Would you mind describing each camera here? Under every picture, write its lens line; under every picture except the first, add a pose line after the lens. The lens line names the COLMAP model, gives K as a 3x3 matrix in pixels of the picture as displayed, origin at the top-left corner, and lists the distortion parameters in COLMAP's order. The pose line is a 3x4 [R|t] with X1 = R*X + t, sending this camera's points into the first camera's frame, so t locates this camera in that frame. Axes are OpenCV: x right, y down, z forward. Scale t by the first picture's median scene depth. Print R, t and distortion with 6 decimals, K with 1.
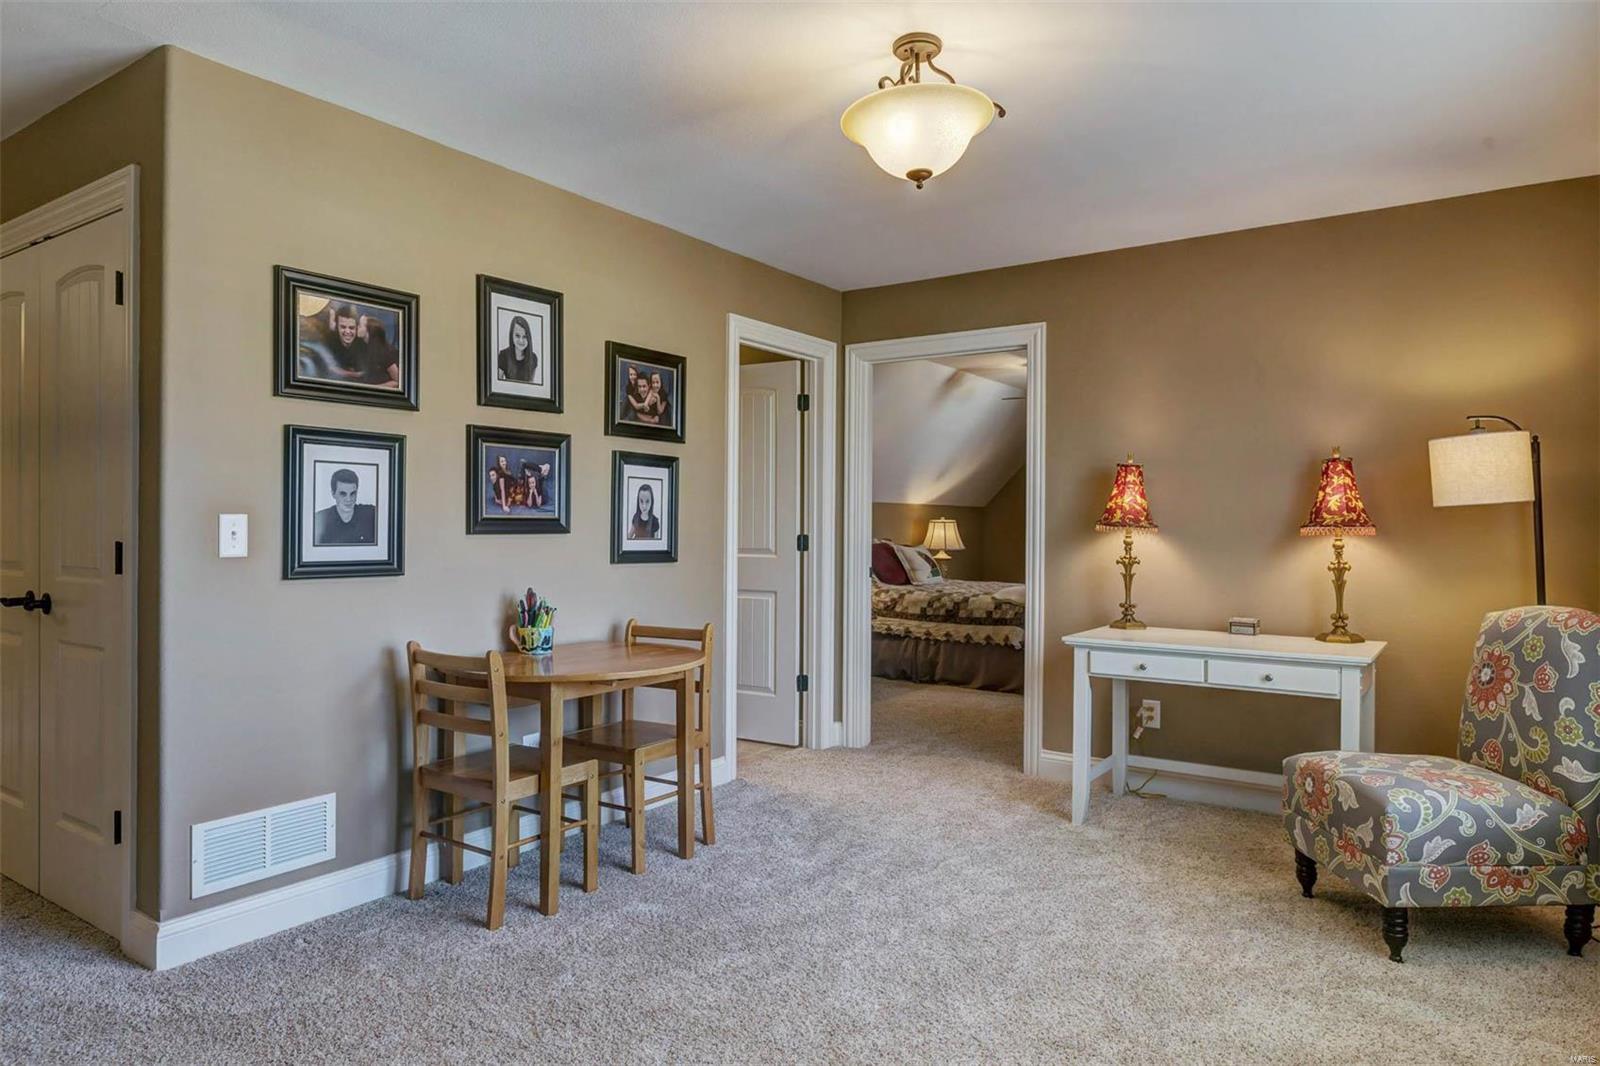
lens RADIAL K [[1008.6, 0, 801.6], [0, 1008.6, 528.4], [0, 0, 1]] dist [0.006165, 0.005780]
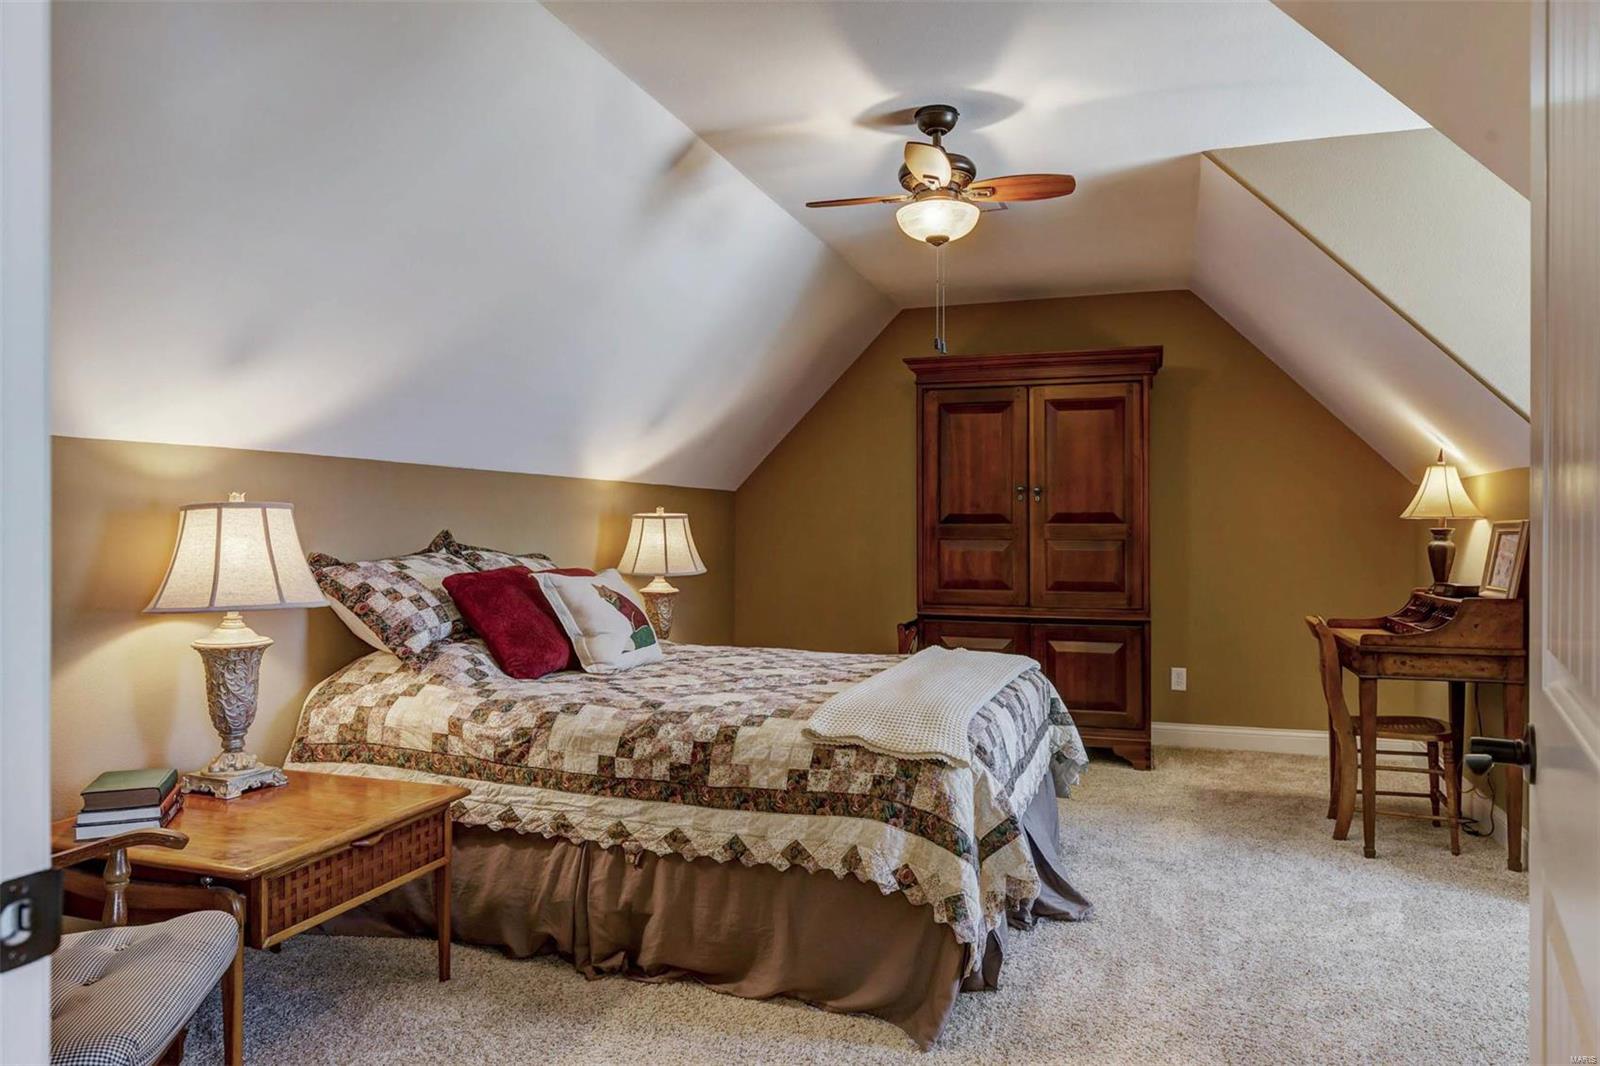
lens RADIAL K [[1060.7, 0, 804.9], [0, 1060.7, 530.8], [0, 0, 1]] dist [0.005513, 0.002140]
pose [[0.962732, -0.006859, 0.270369, 0.087309], [0.007042, 0.999975, 0.000293, 0.000376], [-0.270364, 0.001622, 0.962757, 0.620582]]
